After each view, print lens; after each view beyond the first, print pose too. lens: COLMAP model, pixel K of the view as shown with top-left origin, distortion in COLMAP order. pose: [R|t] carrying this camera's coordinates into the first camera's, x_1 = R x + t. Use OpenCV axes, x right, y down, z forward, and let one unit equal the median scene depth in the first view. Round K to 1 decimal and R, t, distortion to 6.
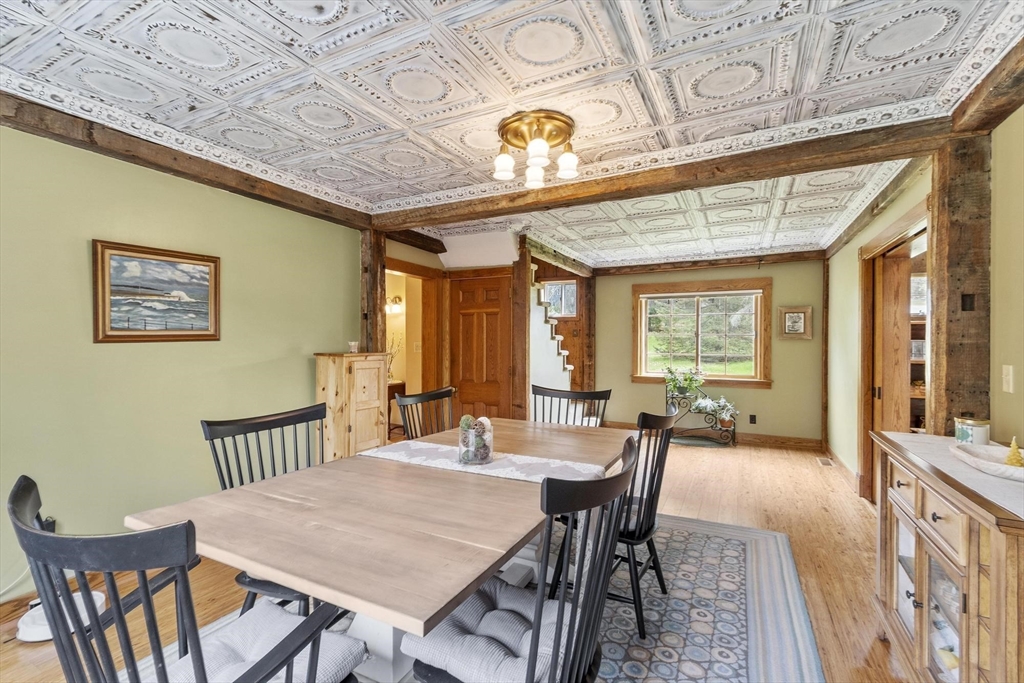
lens RADIAL K [[443.8, 0, 508.4], [0, 443.8, 342.0], [0, 0, 1]] dist [-0.000807, -0.000033]
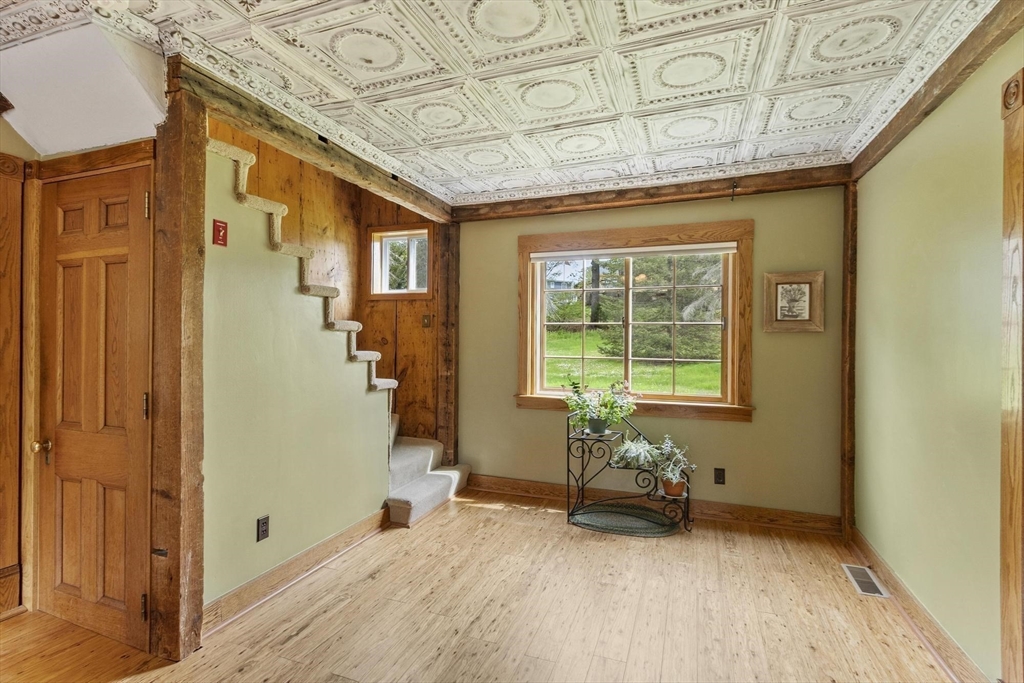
lens RADIAL K [[479.1, 0, 512.0], [0, 479.1, 341.5], [0, 0, 1]] dist [0.002630, 0.000167]
pose [[0.993253, 0.003486, 0.115918, 0.228996], [-0.003540, 0.999994, 0.000263, 0.006952], [-0.115916, -0.000671, 0.993259, 0.446902]]
